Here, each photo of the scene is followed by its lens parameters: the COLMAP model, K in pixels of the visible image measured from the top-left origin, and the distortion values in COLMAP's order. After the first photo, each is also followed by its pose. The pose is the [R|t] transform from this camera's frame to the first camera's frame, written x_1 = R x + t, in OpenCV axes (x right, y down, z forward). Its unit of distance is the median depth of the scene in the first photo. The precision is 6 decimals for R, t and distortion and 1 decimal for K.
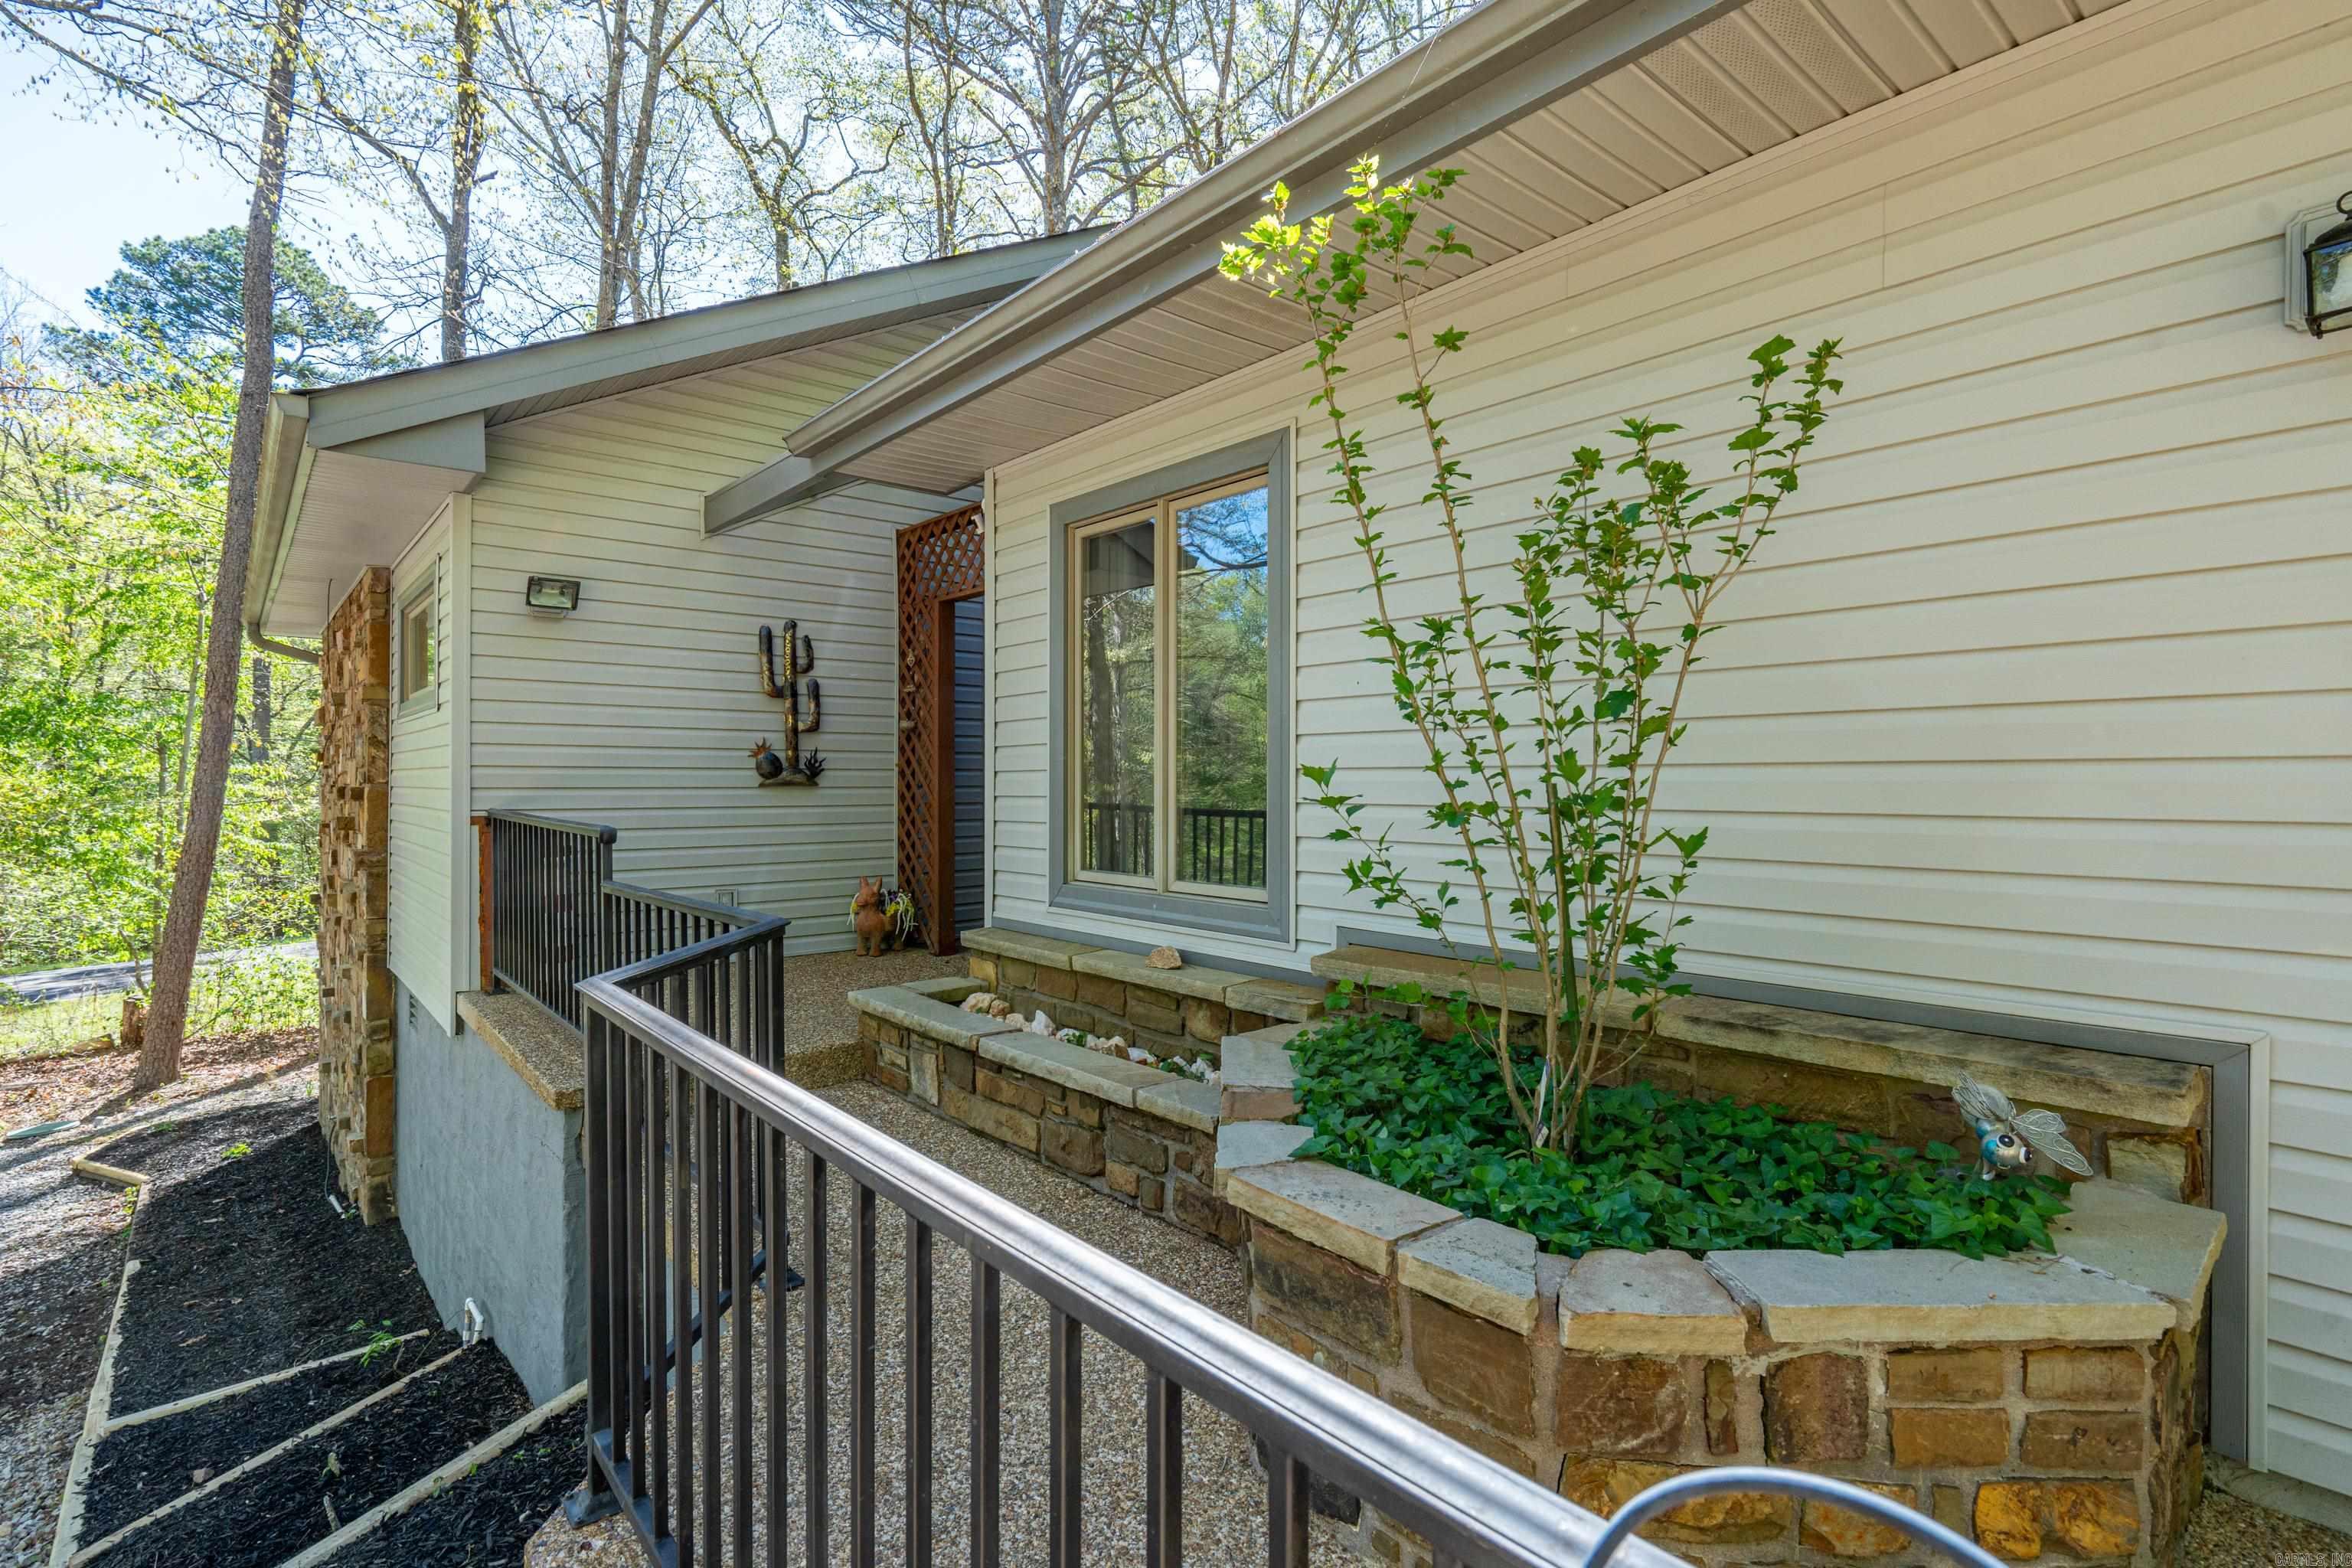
lens RADIAL K [[1124.4, 0, 1166.8], [0, 1124.4, 783.8], [0, 0, 1]] dist [-0.001838, -0.000080]
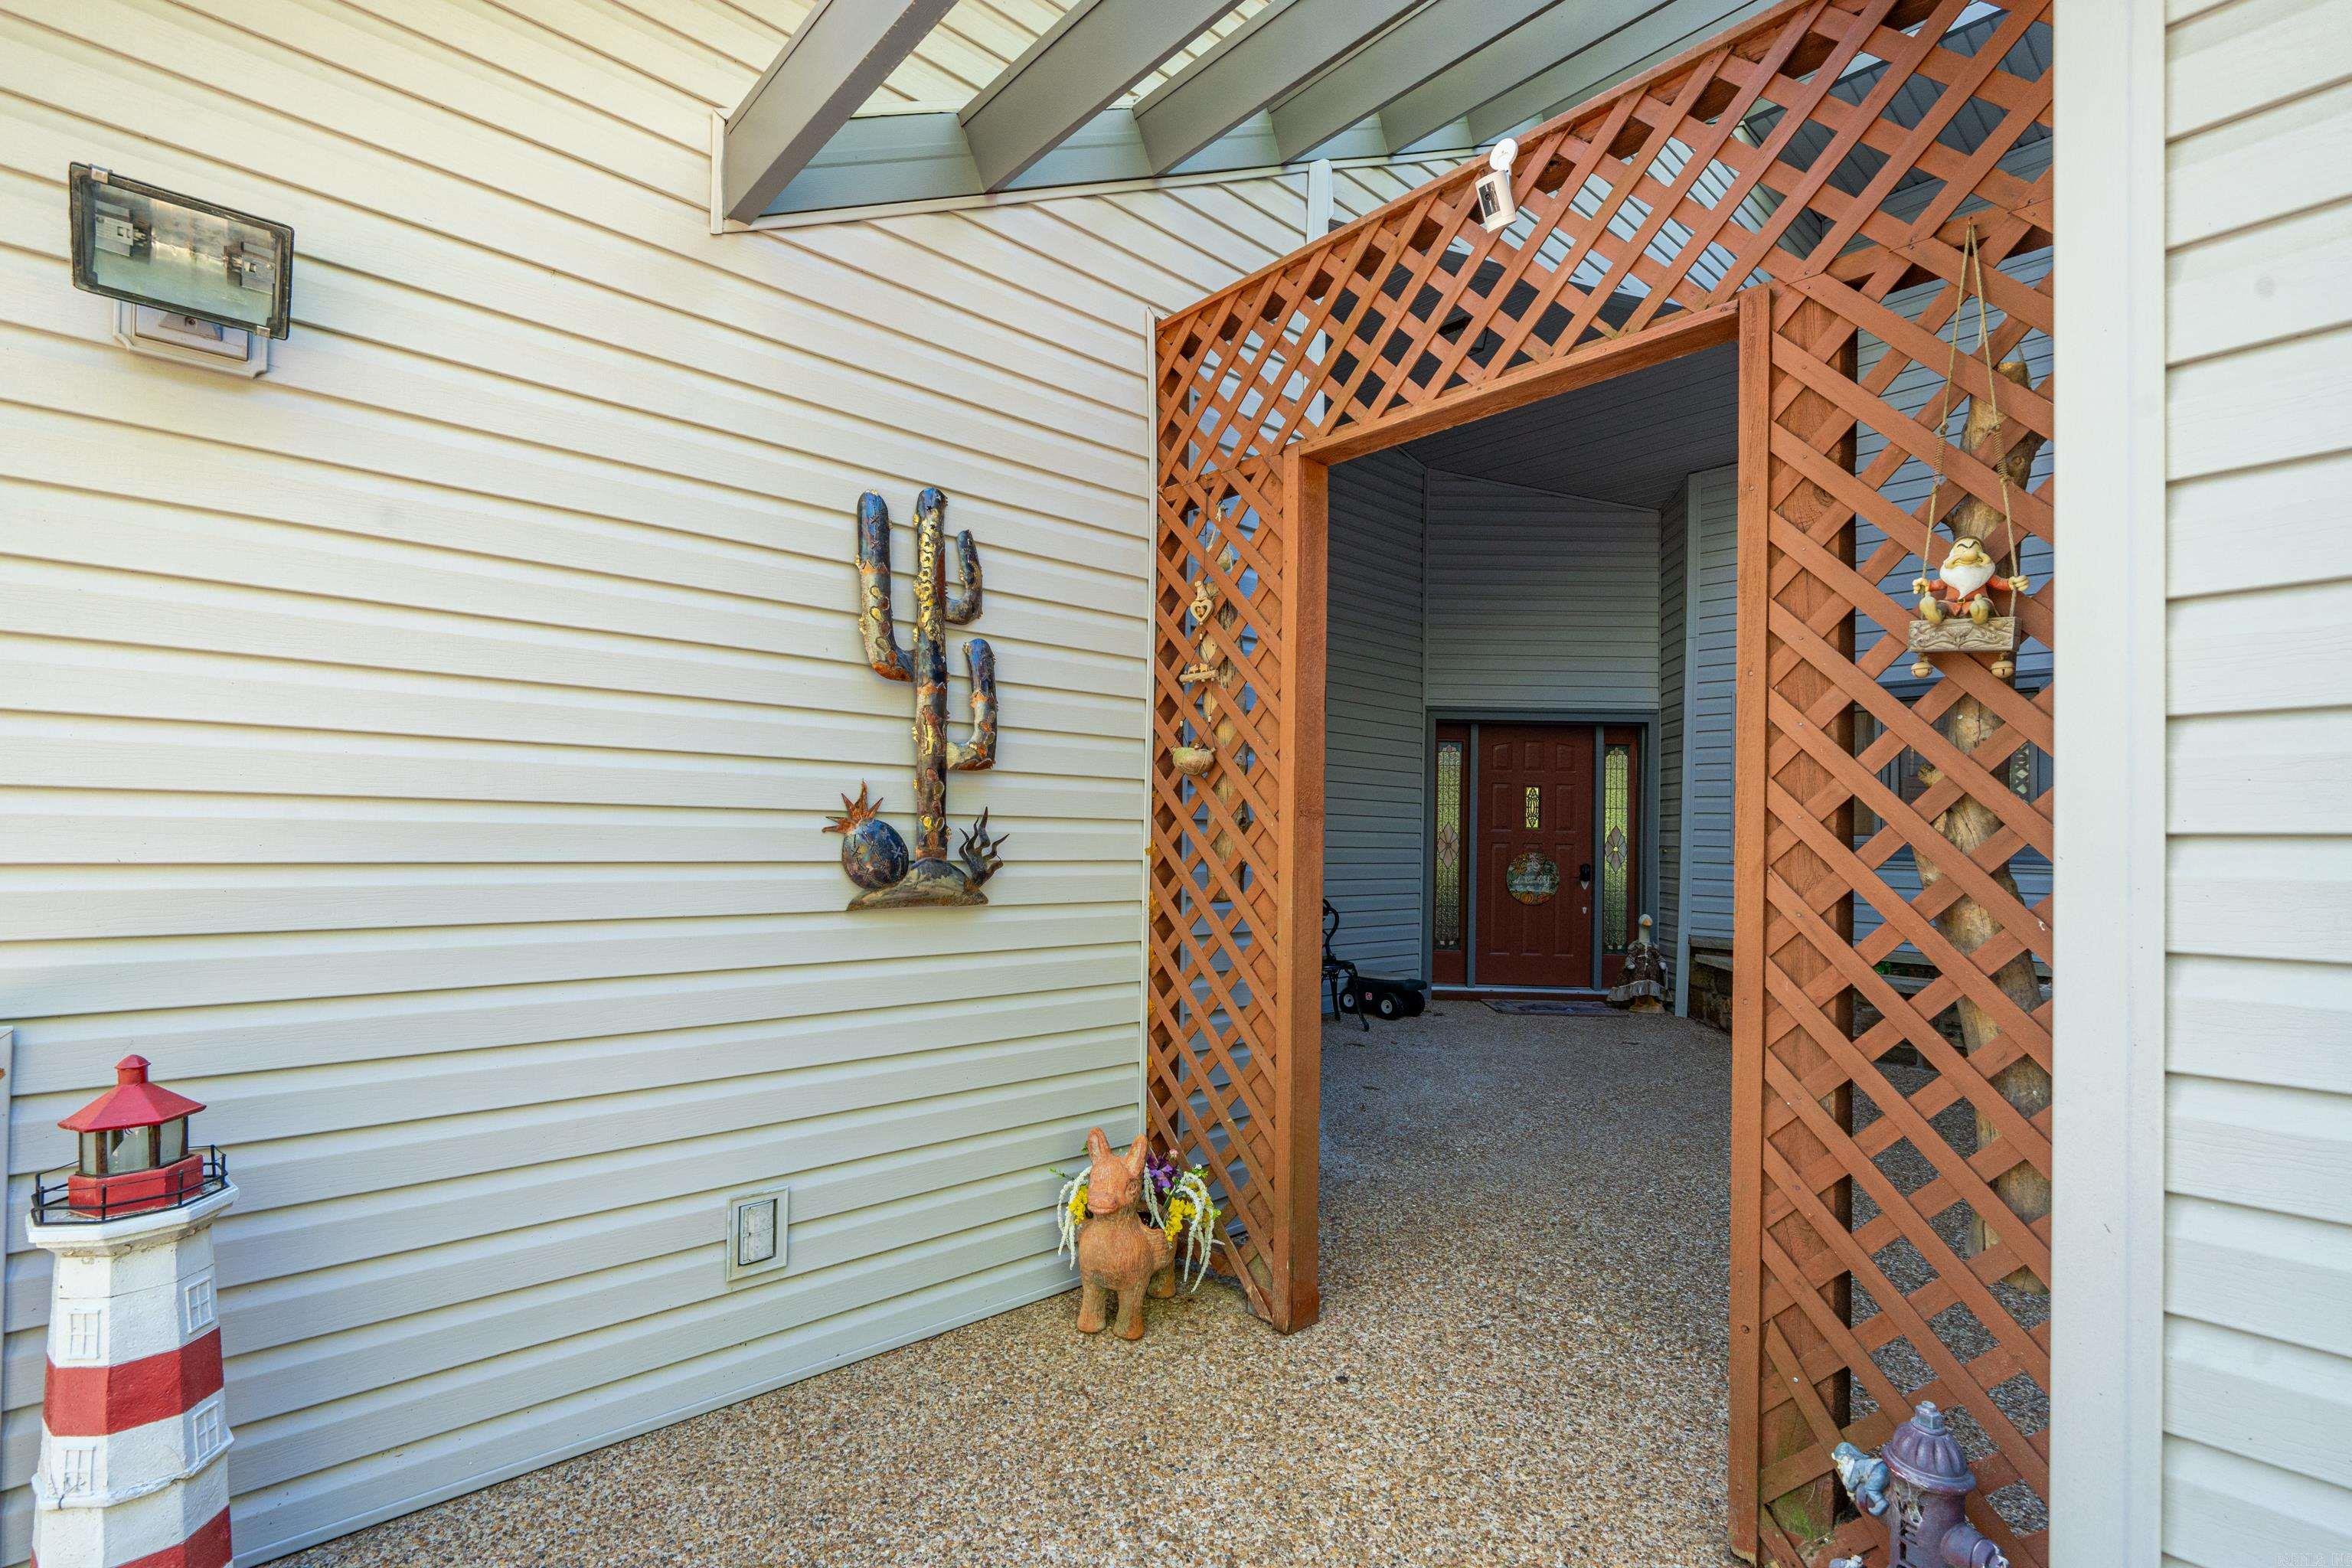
lens RADIAL K [[1073.9, 0, 1179.3], [0, 1073.9, 808.4], [0, 0, 1]] dist [0.004590, 0.000948]
pose [[0.998754, 0.017333, 0.046800, -0.263812], [-0.016199, 0.999568, -0.024516, -0.024454], [-0.047205, 0.023728, 0.998603, 0.619967]]
